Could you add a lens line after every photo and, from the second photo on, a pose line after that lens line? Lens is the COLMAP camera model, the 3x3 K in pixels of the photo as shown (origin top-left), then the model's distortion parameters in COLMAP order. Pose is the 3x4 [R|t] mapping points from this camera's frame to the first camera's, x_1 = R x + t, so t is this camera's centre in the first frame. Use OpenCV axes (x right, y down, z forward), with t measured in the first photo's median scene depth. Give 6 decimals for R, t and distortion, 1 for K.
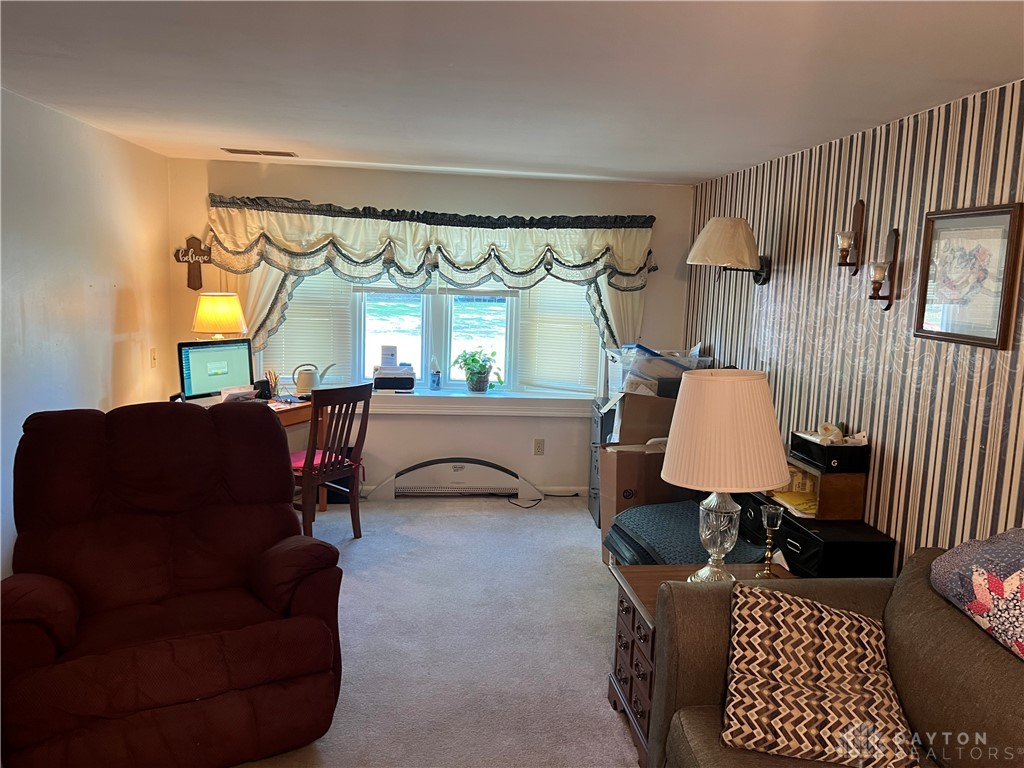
lens RADIAL K [[773.2, 0, 518.9], [0, 773.2, 382.7], [0, 0, 1]] dist [0.044857, -0.012428]
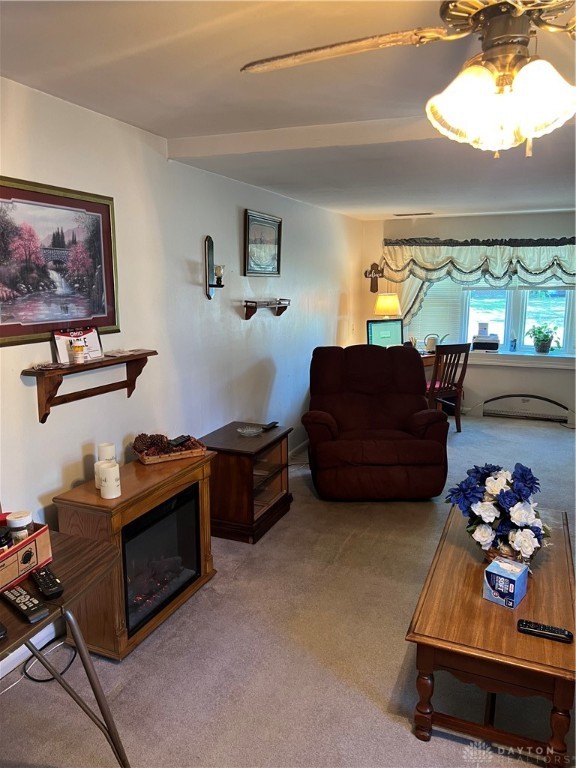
lens RADIAL K [[579.9, 0, 289.9], [0, 579.9, 387.5], [0, 0, 1]] dist [0.044857, -0.012428]
pose [[0.878157, 0.047639, -0.475995, 0.071184], [-0.030073, 0.998559, 0.044458, 0.049342], [0.477427, -0.024727, 0.878324, -0.301327]]
